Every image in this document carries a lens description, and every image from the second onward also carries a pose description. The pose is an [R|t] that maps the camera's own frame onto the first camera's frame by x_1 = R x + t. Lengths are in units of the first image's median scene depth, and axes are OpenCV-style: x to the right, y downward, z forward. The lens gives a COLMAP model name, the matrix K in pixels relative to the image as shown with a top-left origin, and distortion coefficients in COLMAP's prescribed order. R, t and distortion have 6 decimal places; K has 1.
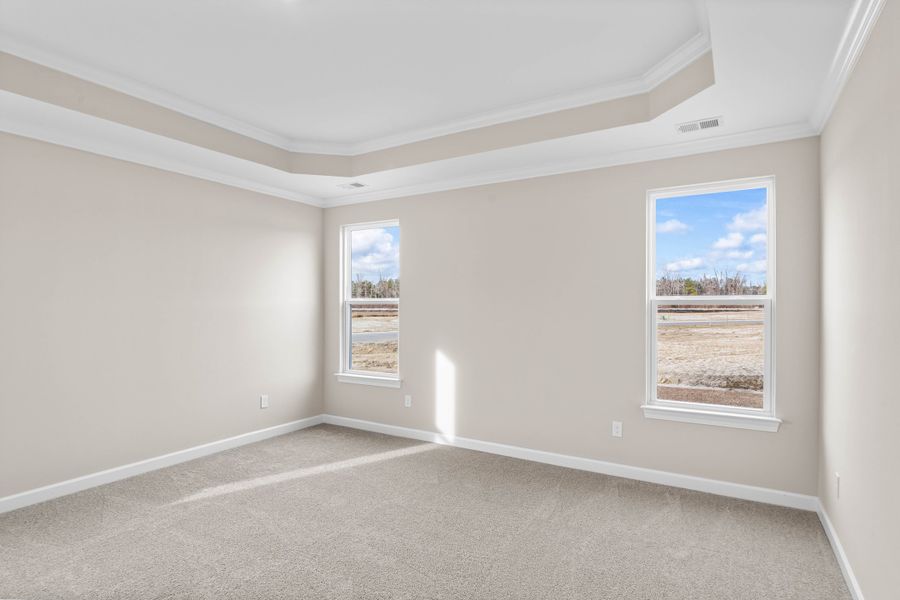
lens RADIAL K [[469.9, 0, 442.3], [0, 469.9, 305.5], [0, 0, 1]] dist [0.004252, 0.000380]
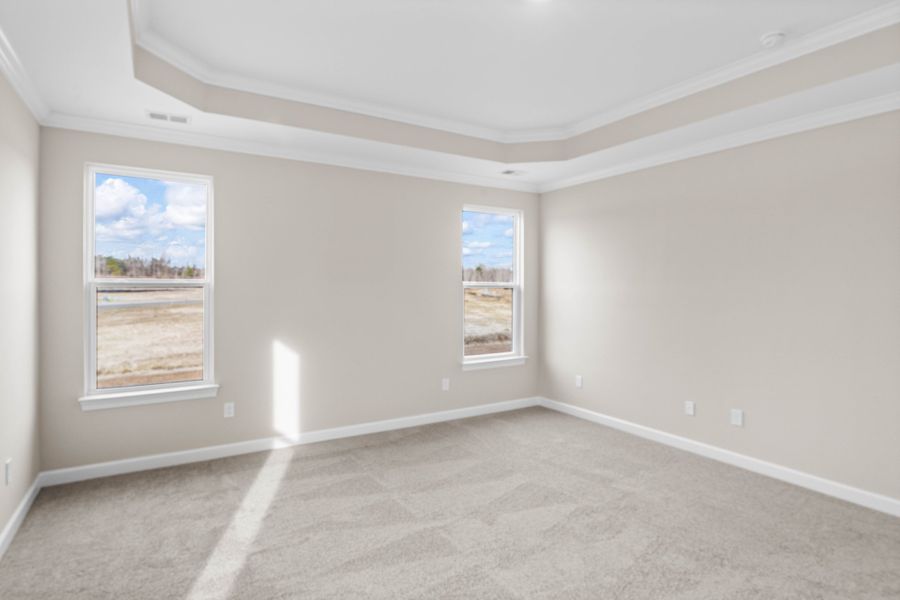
lens RADIAL K [[469.9, 0, 420.6], [0, 469.9, 282.2], [0, 0, 1]] dist [0.004252, 0.000380]
pose [[0.472622, 0.010334, 0.881204, -0.555522], [-0.004844, 0.999947, -0.009128, -0.008502], [-0.881252, 0.000045, 0.472647, 0.289795]]
